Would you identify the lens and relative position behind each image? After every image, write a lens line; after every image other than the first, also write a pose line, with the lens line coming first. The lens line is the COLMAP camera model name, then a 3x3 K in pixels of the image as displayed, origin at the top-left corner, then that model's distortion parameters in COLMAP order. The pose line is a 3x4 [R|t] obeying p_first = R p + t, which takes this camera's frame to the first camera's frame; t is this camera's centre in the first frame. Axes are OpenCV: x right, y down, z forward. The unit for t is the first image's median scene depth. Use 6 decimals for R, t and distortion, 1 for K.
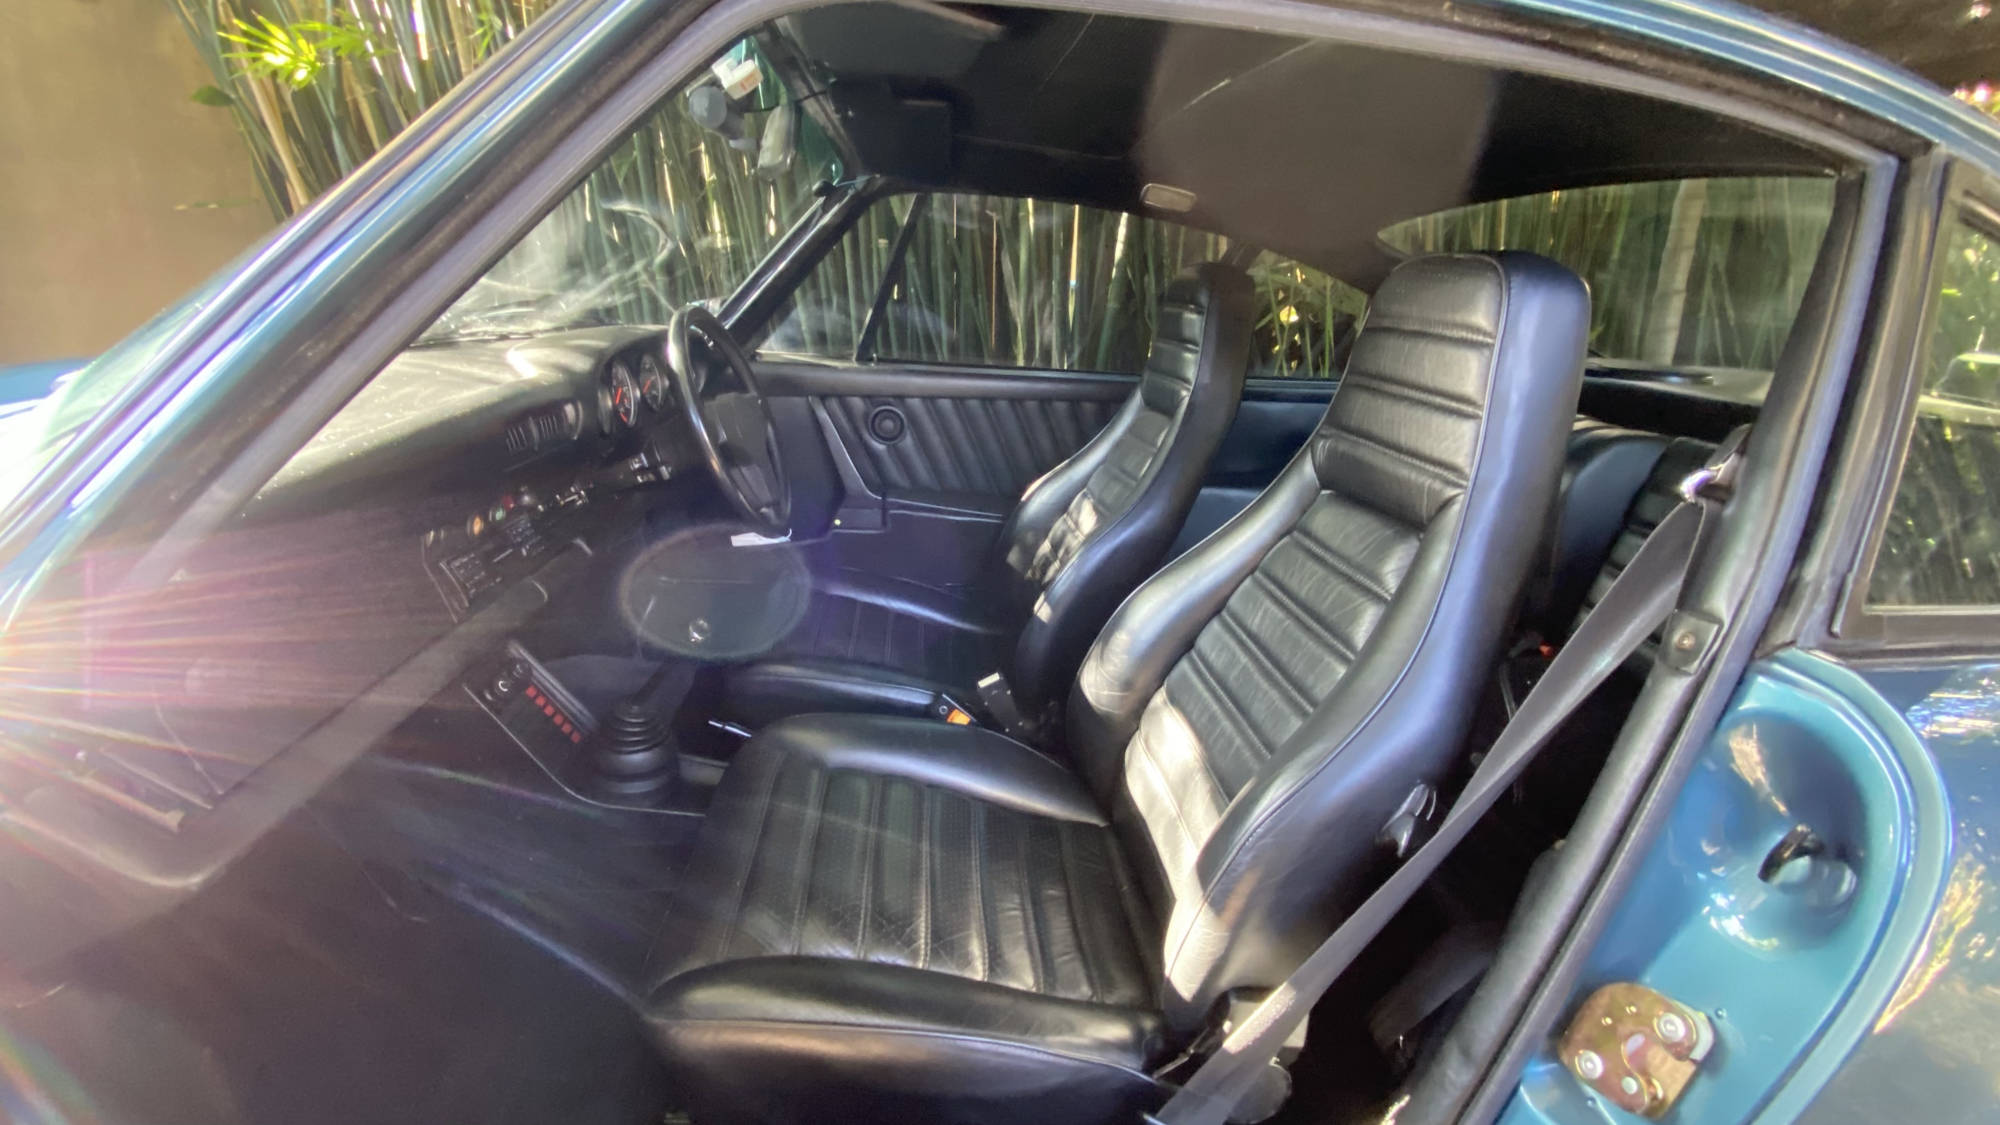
lens RADIAL K [[795.0, 0, 987.8], [0, 795.0, 555.3], [0, 0, 1]] dist [0.033588, -0.022313]
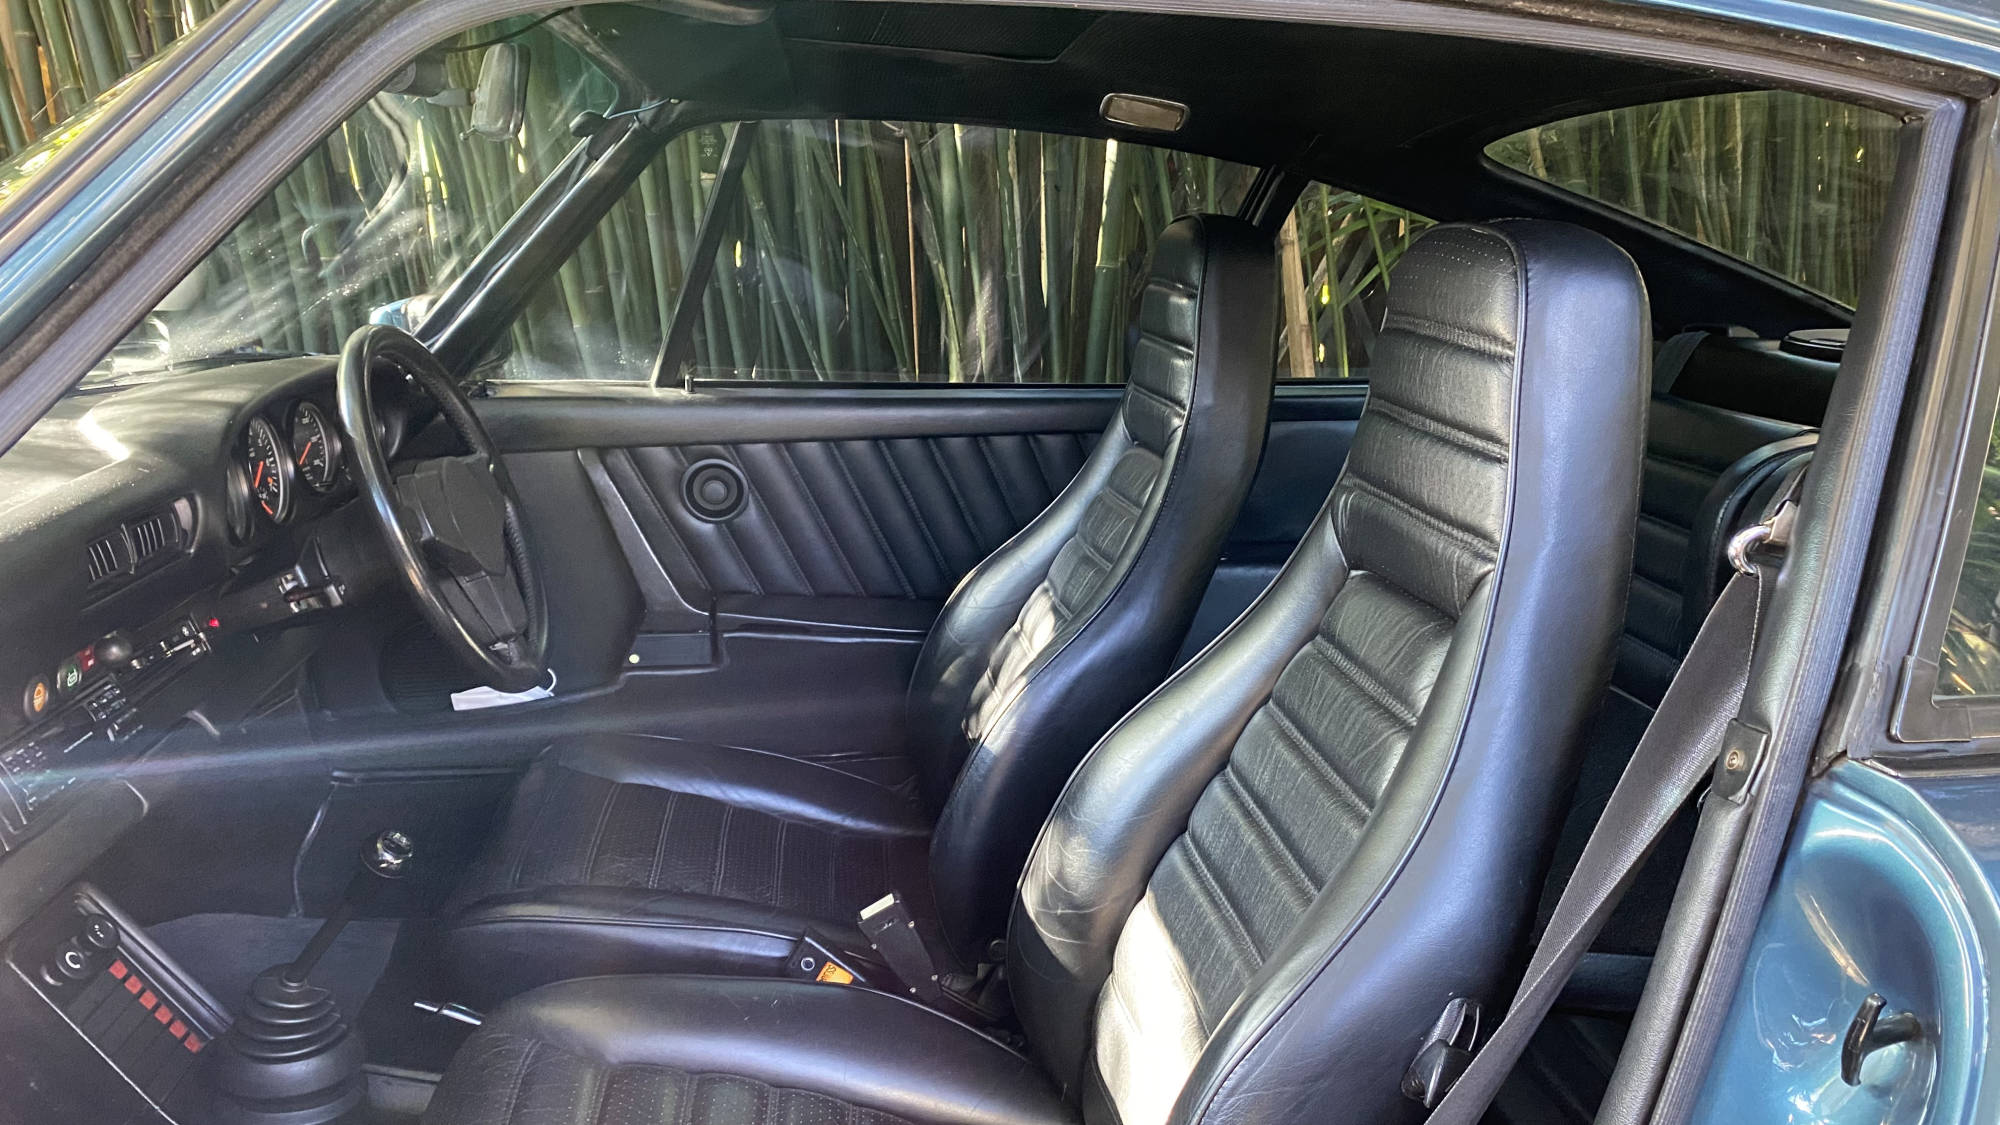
lens RADIAL K [[1505.5, 0, 1000.0], [0, 1505.5, 562.5], [0, 0, 1]] dist [-0.000626, 0.000268]
pose [[0.998172, -0.053725, 0.027688, 0.078121], [0.056071, 0.994142, -0.092401, 0.007811], [-0.022562, 0.093785, 0.995337, -0.171756]]
